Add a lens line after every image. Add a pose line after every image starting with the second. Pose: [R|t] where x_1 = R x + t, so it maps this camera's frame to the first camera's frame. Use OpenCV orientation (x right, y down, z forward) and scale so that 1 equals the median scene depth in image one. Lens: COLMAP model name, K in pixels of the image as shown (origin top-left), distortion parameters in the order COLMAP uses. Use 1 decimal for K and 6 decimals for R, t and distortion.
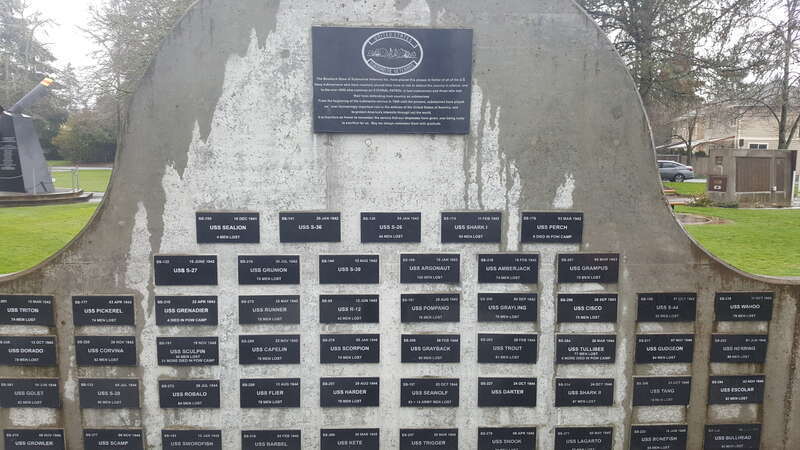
lens RADIAL K [[550.1, 0, 401.8], [0, 550.1, 227.0], [0, 0, 1]] dist [0.035330, -0.014530]
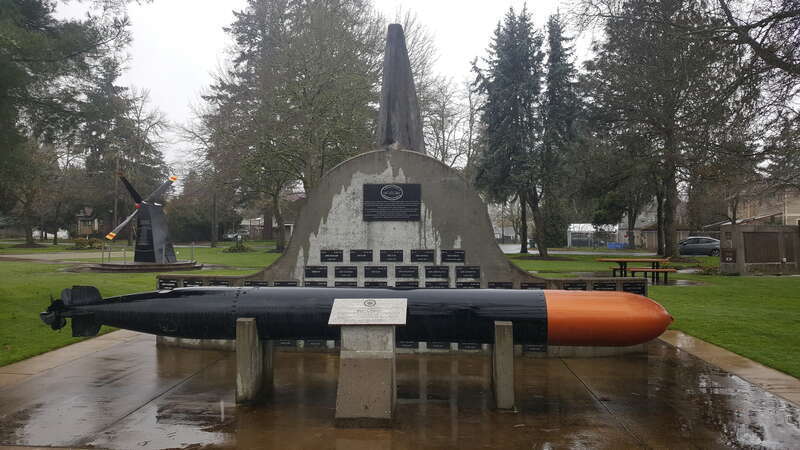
lens RADIAL K [[550.1, 0, 399.9], [0, 550.1, 226.1], [0, 0, 1]] dist [0.035330, -0.014530]
pose [[0.992992, -0.008036, -0.117911, 0.331943], [-0.008826, 0.989858, -0.141788, 0.233611], [0.117854, 0.141835, 0.982850, -1.609644]]
